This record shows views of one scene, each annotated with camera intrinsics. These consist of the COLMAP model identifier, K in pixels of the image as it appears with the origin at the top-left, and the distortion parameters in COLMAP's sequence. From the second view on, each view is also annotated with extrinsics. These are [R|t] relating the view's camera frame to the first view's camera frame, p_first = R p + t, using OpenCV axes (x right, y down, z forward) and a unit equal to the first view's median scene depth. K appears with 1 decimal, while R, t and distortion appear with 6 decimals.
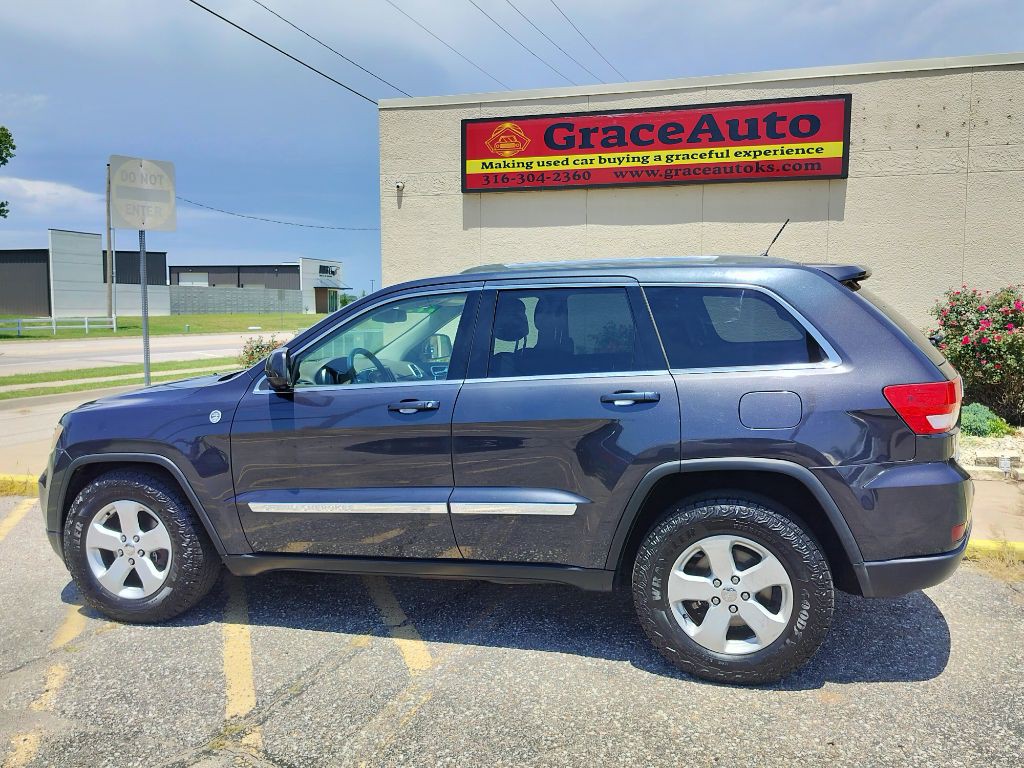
lens RADIAL K [[888.3, 0, 513.6], [0, 888.3, 386.6], [0, 0, 1]] dist [0.105634, -0.196686]
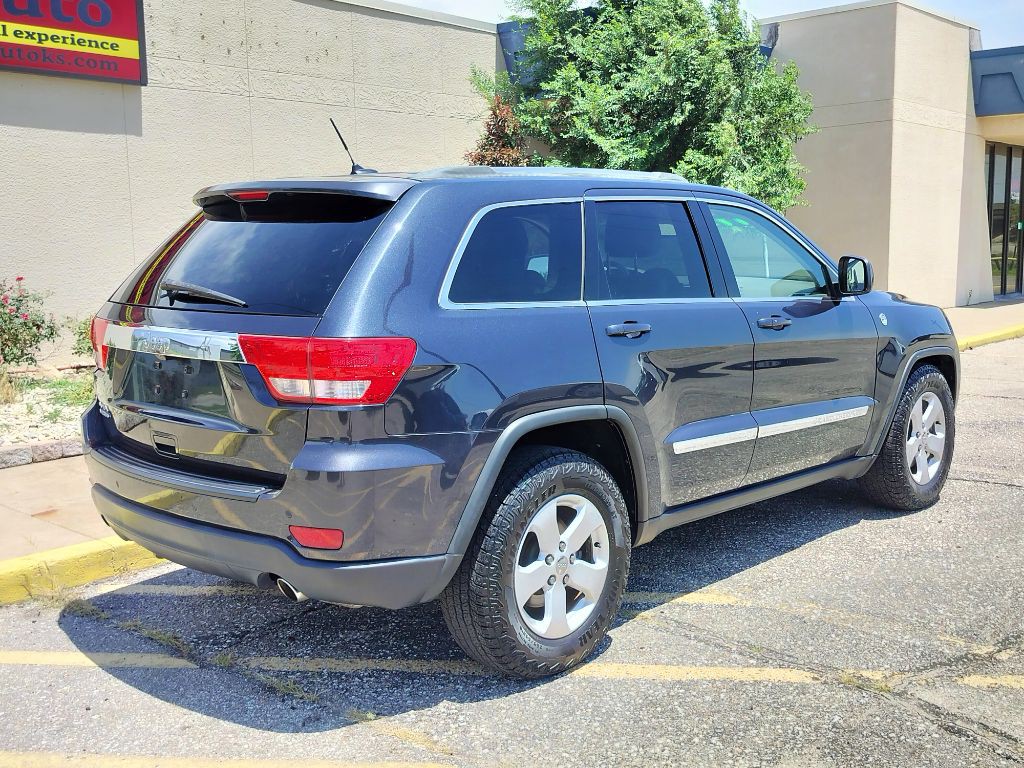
lens RADIAL K [[1093.4, 0, 512.5], [0, 1093.4, 379.5], [0, 0, 1]] dist [0.094951, -0.163228]
pose [[0.410029, -0.123305, 0.903699, -0.444752], [0.100482, 0.990895, 0.089612, -0.016375], [-0.906521, 0.054062, 0.418686, 0.259046]]
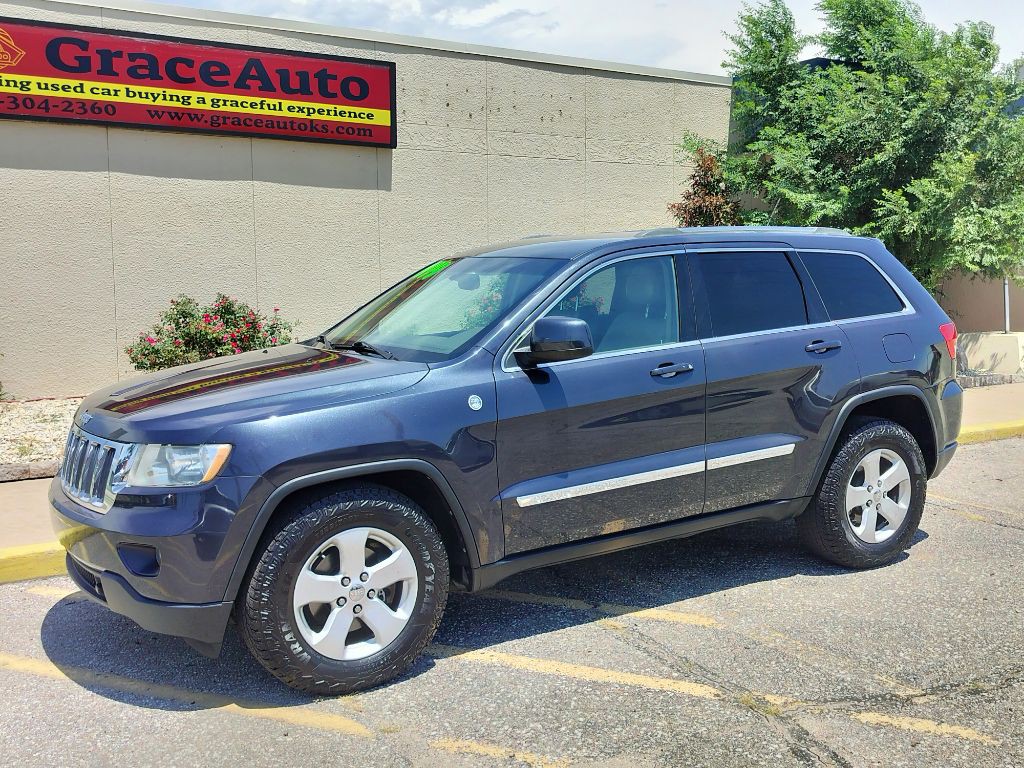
lens RADIAL K [[1038.6, 0, 514.6], [0, 1038.6, 388.0], [0, 0, 1]] dist [0.092920, -0.159912]
pose [[0.665026, -0.080927, 0.742422, -0.406182], [0.072953, 0.996397, 0.043263, -0.007458], [-0.743248, 0.025390, 0.668534, 0.131776]]
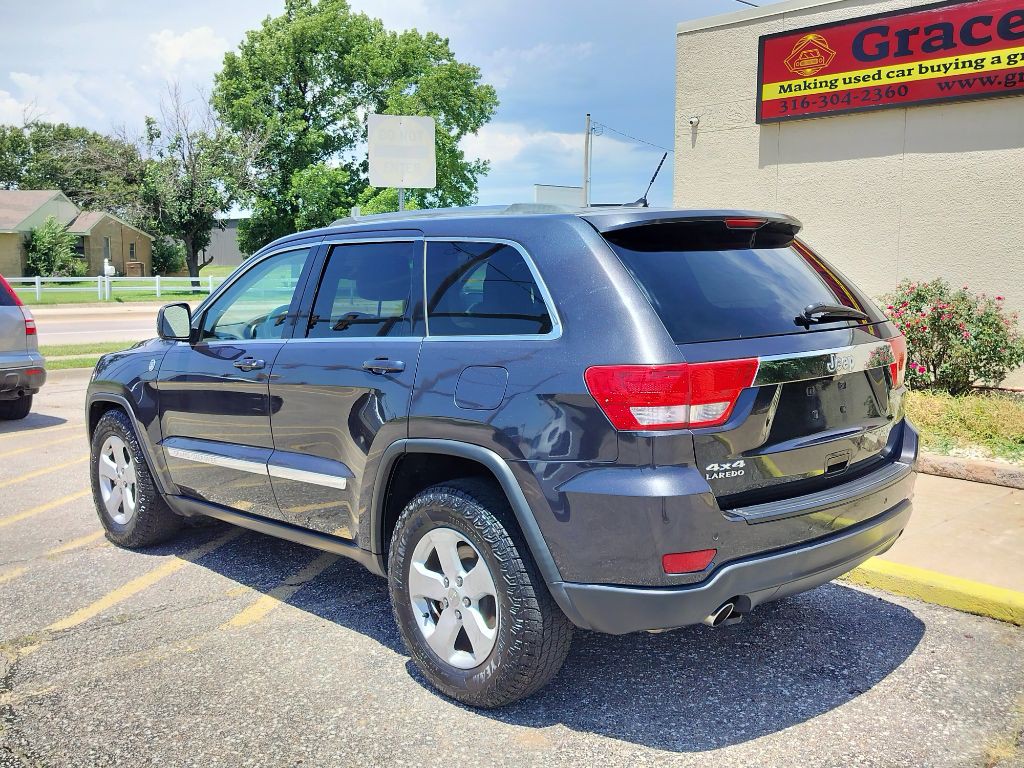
lens RADIAL K [[1009.8, 0, 517.7], [0, 1009.8, 381.7], [0, 0, 1]] dist [0.081128, -0.127983]
pose [[0.864583, 0.059159, -0.498995, 0.262753], [-0.044105, 0.998147, 0.041918, -0.006814], [0.500550, -0.014233, 0.865590, 0.063489]]
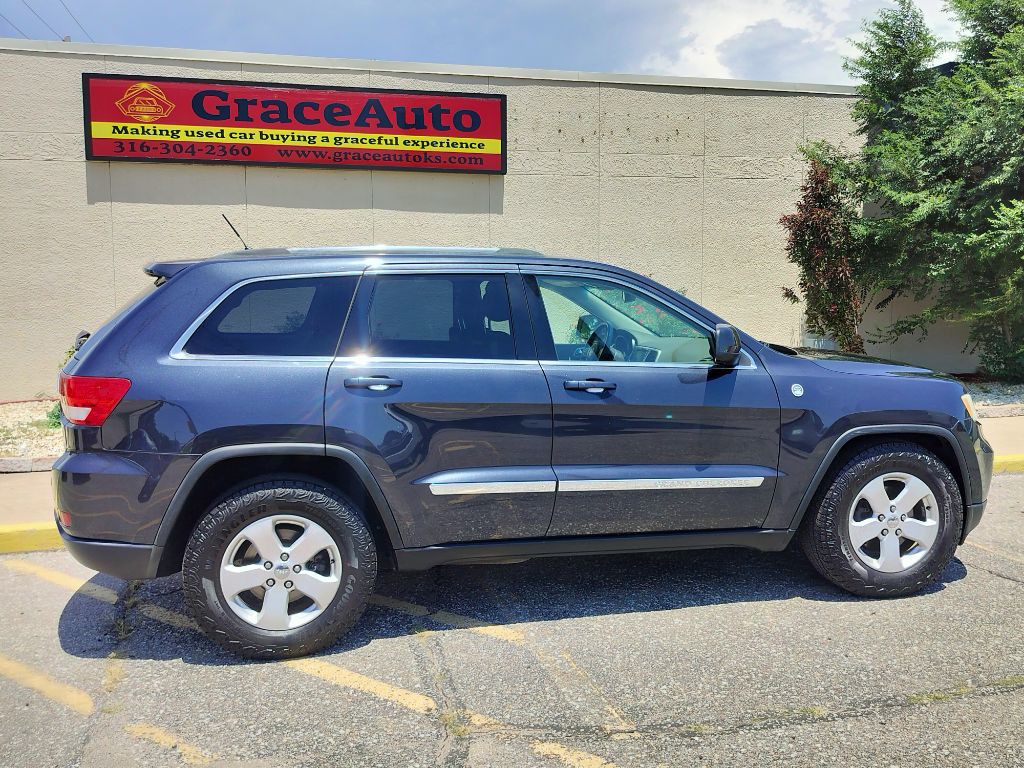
lens RADIAL K [[975.2, 0, 516.9], [0, 975.2, 385.6], [0, 0, 1]] dist [0.095596, -0.169164]
pose [[0.839525, -0.058415, 0.540171, -0.253056], [0.059963, 0.998092, 0.014741, 0.002881], [-0.540002, 0.020015, 0.841426, 0.017143]]
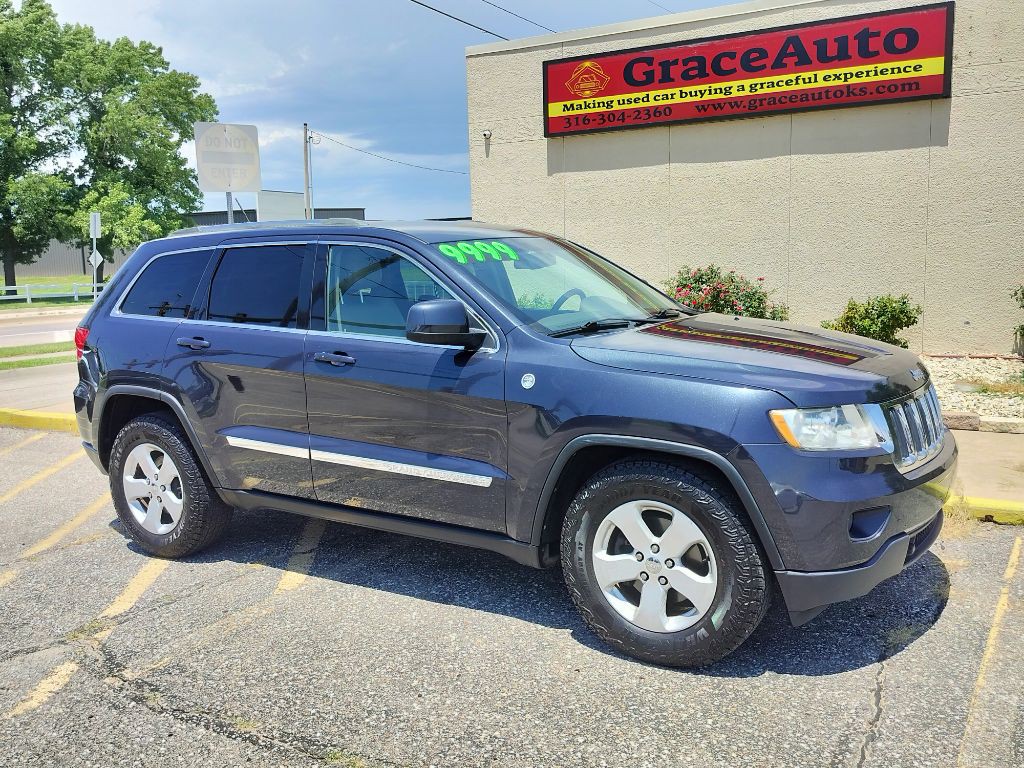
lens RADIAL K [[927.6, 0, 518.8], [0, 927.6, 388.8], [0, 0, 1]] dist [0.075990, -0.114810]
pose [[0.974864, 0.003712, -0.222768, 0.157224], [0.008483, 0.998518, 0.053761, 0.002999], [0.222638, -0.054300, 0.973388, -0.016876]]
